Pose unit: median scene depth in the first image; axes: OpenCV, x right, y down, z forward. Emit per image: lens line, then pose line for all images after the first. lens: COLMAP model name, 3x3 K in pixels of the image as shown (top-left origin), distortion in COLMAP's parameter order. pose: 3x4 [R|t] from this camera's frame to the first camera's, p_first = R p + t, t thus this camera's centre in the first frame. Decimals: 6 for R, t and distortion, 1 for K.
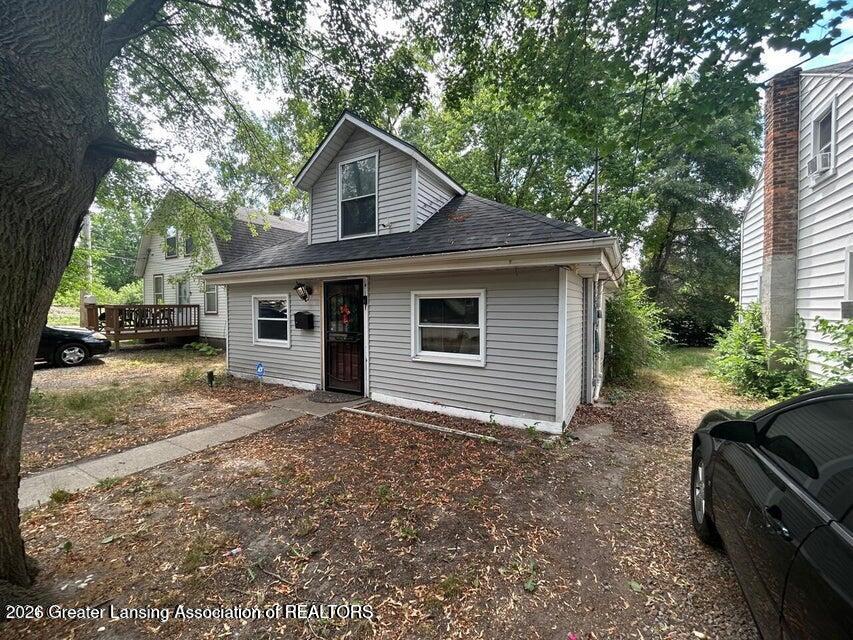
lens RADIAL K [[347.9, 0, 426.5], [0, 347.9, 320.0], [0, 0, 1]] dist [-0.002123, 0.000534]
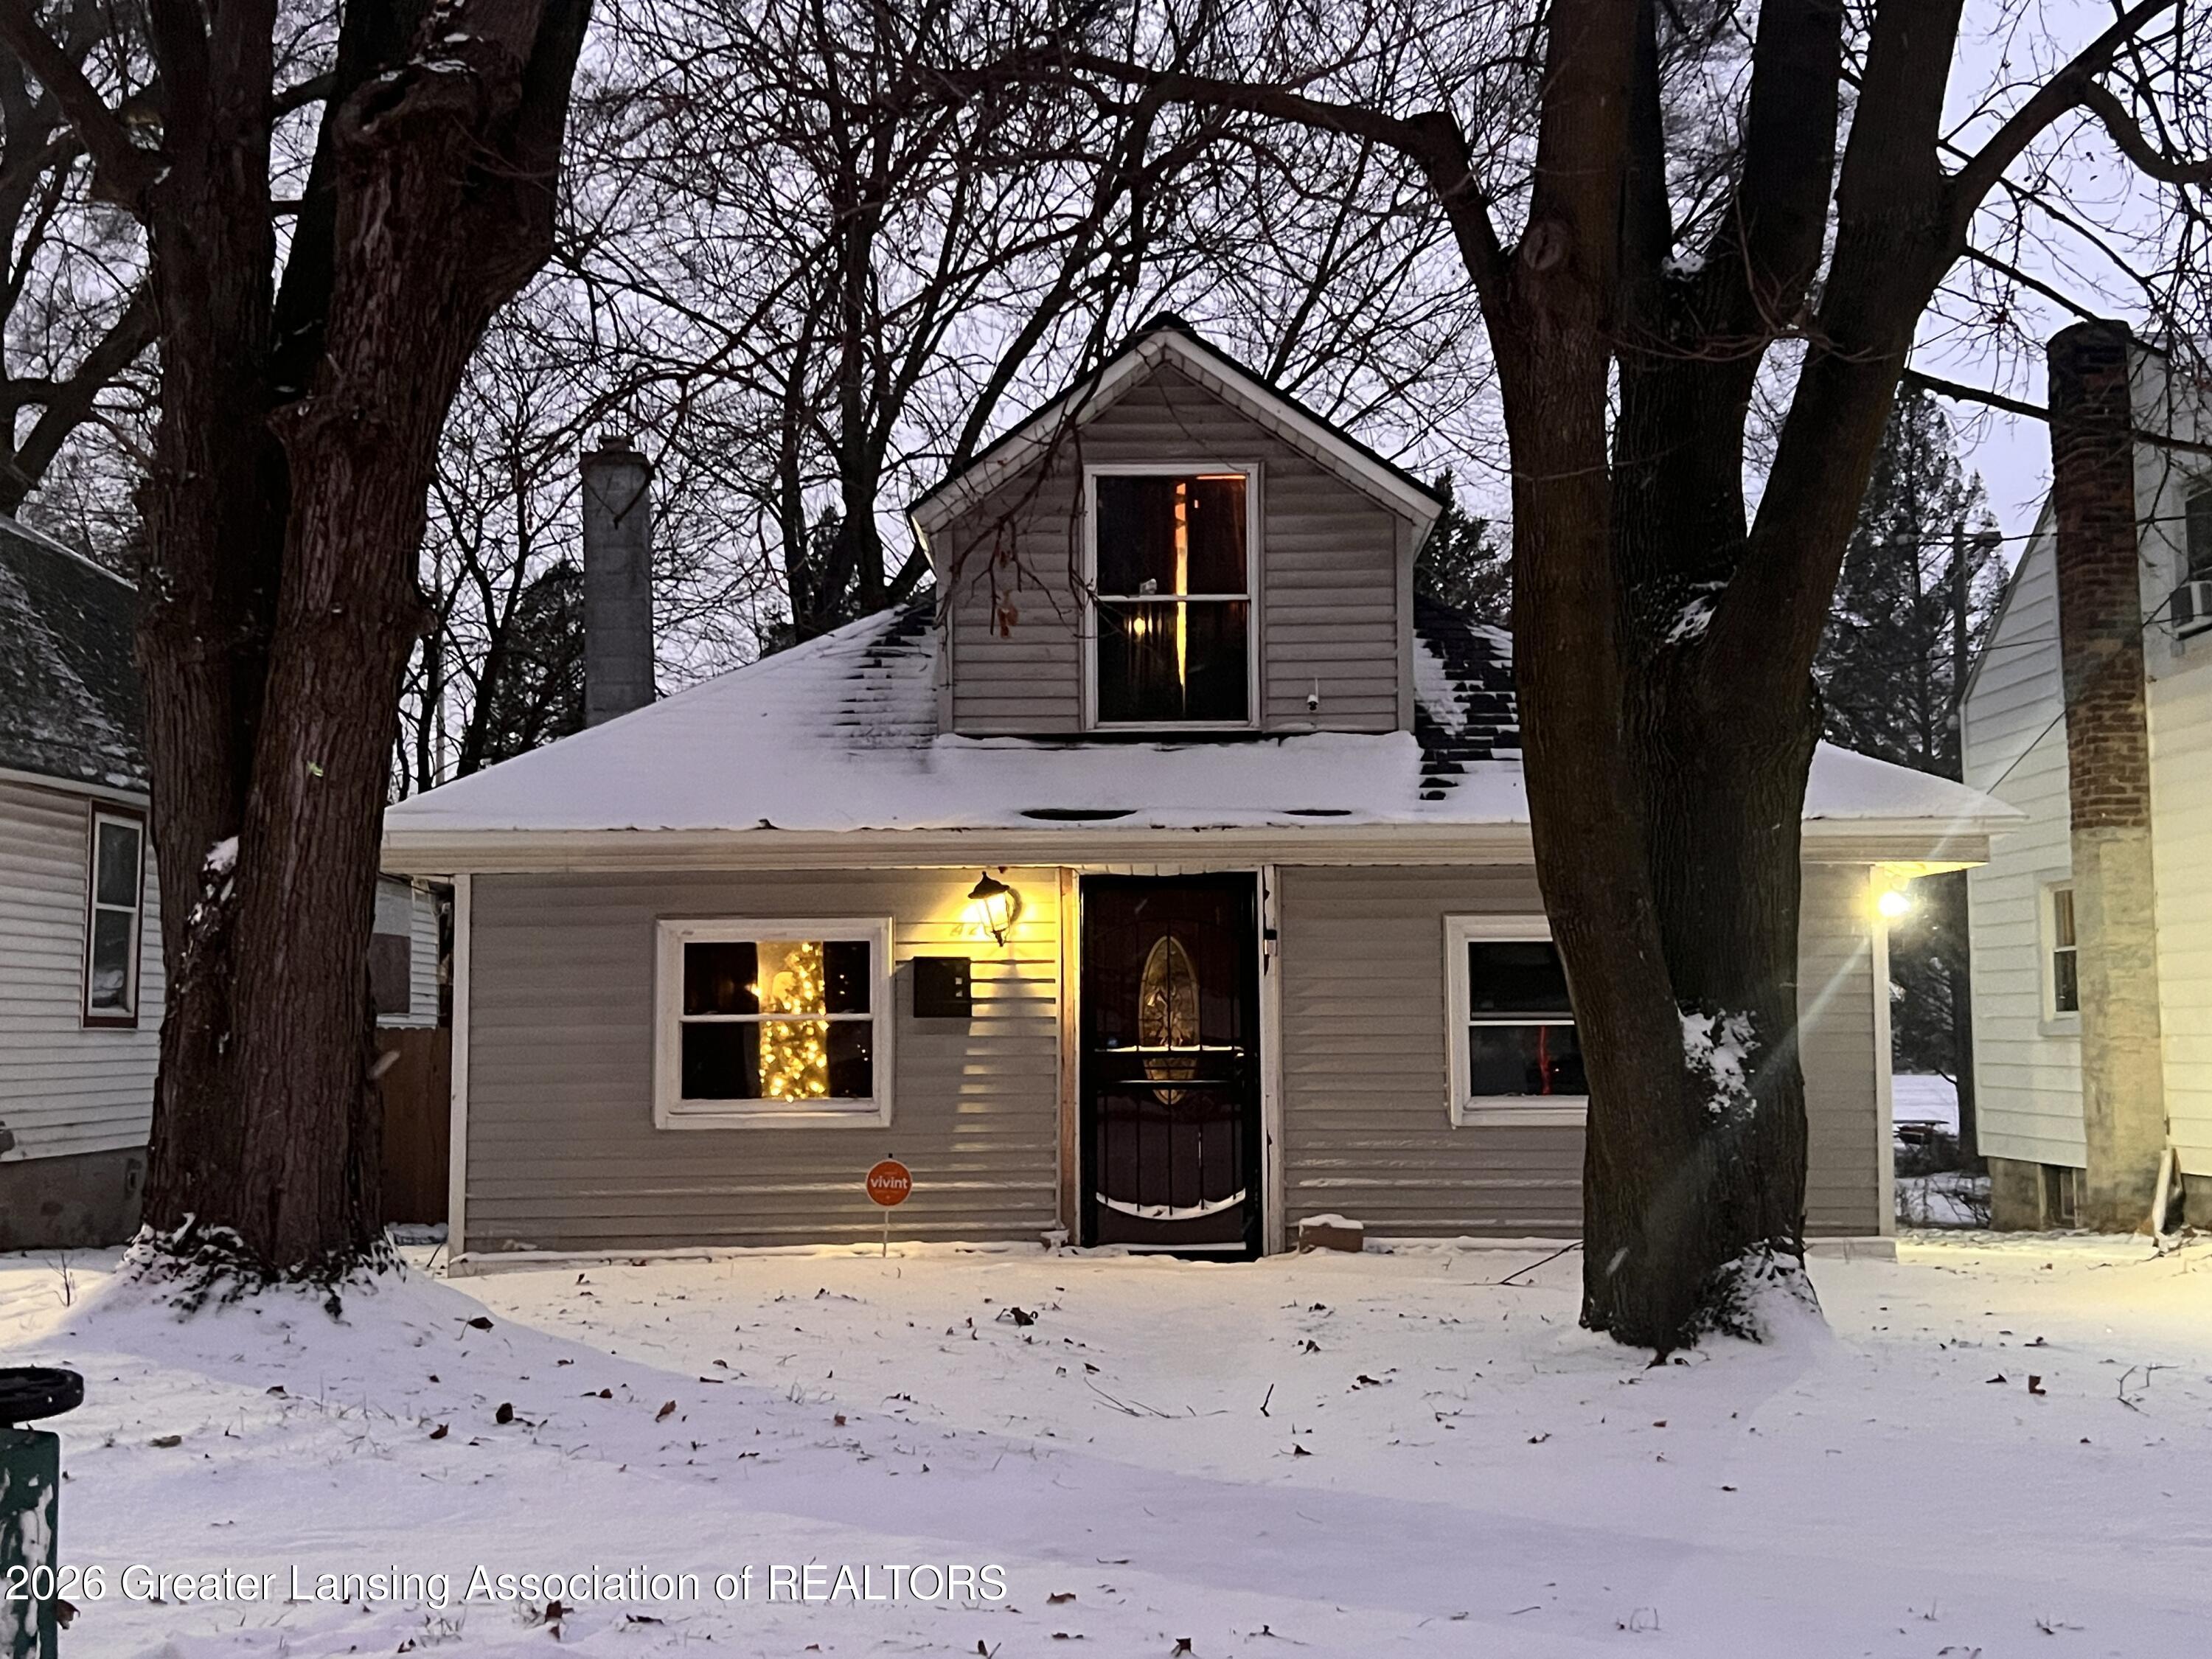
lens RADIAL K [[2588.2, 0, 1058.0], [0, 2588.2, 831.8], [0, 0, 1]] dist [0.276849, 0.003375]
pose [[0.851956, 0.033635, 0.522532, -1.529006], [0.025298, 0.994125, -0.105238, 0.081281], [-0.523002, 0.102877, 0.846100, -0.855070]]
